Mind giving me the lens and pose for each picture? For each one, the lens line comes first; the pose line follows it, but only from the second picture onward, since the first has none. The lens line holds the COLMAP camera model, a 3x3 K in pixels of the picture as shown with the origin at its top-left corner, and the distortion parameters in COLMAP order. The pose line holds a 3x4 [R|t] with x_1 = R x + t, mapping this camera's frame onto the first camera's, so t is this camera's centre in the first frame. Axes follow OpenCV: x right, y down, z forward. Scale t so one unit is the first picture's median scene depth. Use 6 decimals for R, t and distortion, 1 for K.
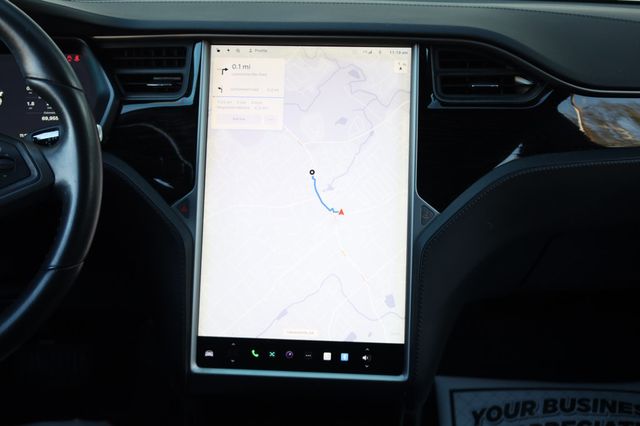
lens RADIAL K [[896.8, 0, 323.6], [0, 896.8, 217.9], [0, 0, 1]] dist [0.054158, 0.000000]
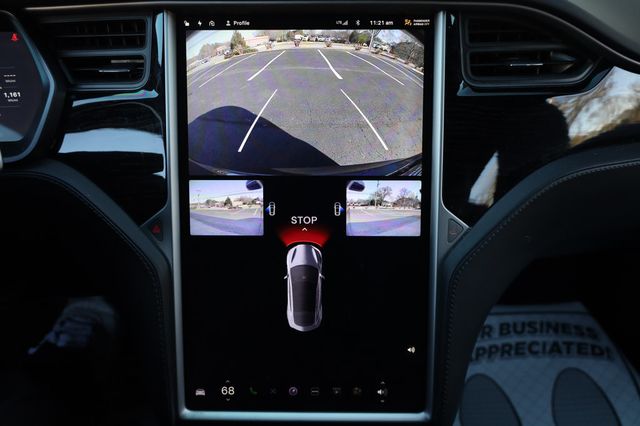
lens RADIAL K [[497.8, 0, 324.1], [0, 497.8, 217.9], [0, 0, 1]] dist [0.014337, 0.003627]
pose [[0.998404, -0.035084, 0.044257, -0.022919], [0.026363, 0.982544, 0.184153, -0.098157], [-0.049945, -0.182692, 0.981901, 0.541919]]
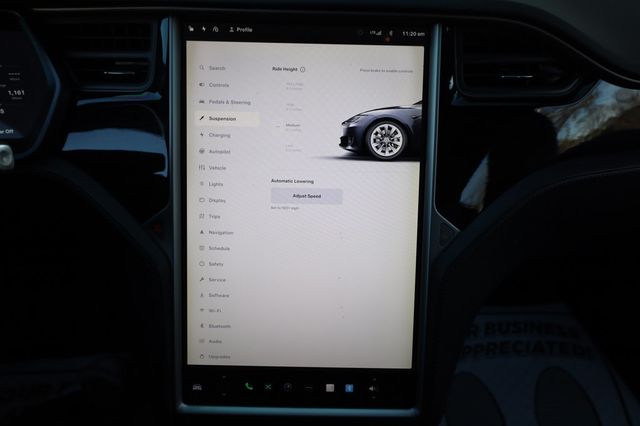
lens RADIAL K [[497.8, 0, 323.1], [0, 497.8, 214.0], [0, 0, 1]] dist [0.014337, 0.003627]
pose [[0.997483, -0.017604, 0.068688, -0.033109], [0.004692, 0.982955, 0.183787, -0.105941], [-0.070753, -0.183002, 0.980563, 0.528118]]
